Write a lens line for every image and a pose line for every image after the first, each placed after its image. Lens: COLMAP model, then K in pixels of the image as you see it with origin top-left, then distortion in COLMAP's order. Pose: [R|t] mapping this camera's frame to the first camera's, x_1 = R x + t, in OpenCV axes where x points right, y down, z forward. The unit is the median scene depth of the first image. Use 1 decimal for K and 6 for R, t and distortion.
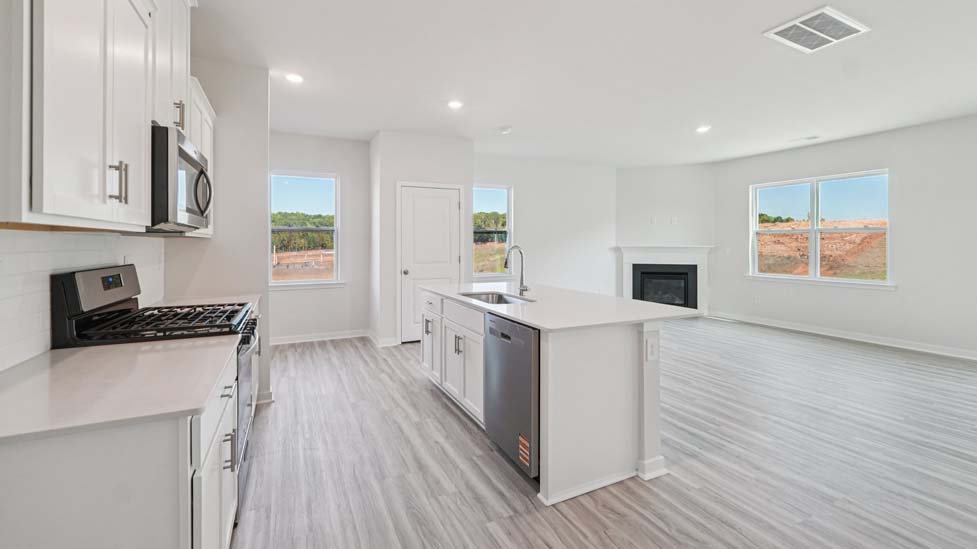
lens RADIAL K [[410.5, 0, 501.7], [0, 410.5, 244.9], [0, 0, 1]] dist [-0.001484, -0.000243]
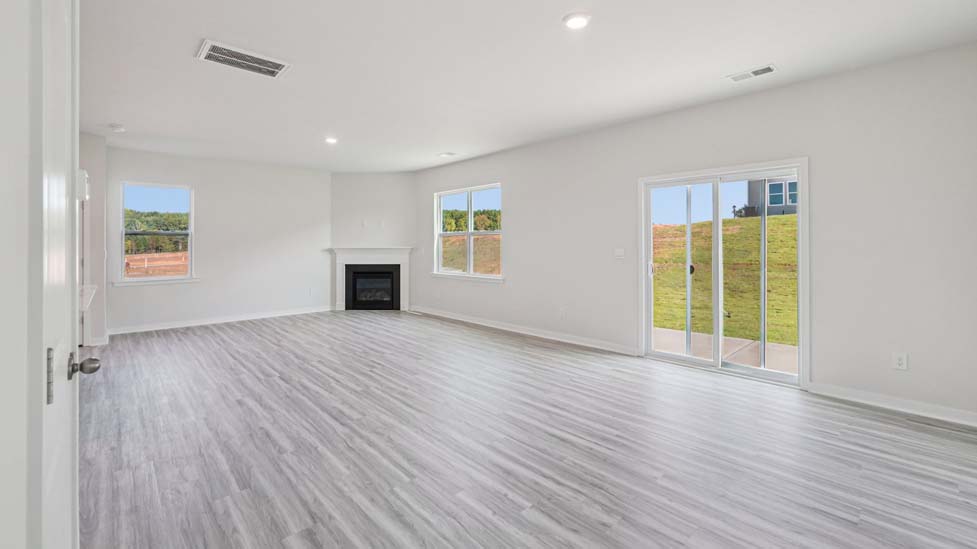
lens RADIAL K [[410.5, 0, 490.0], [0, 410.5, 244.5], [0, 0, 1]] dist [-0.001484, -0.000243]
pose [[0.964812, -0.002207, 0.262931, 0.419091], [0.003597, 0.999982, -0.004804, 0.001813], [-0.262916, 0.005581, 0.964803, -0.114492]]
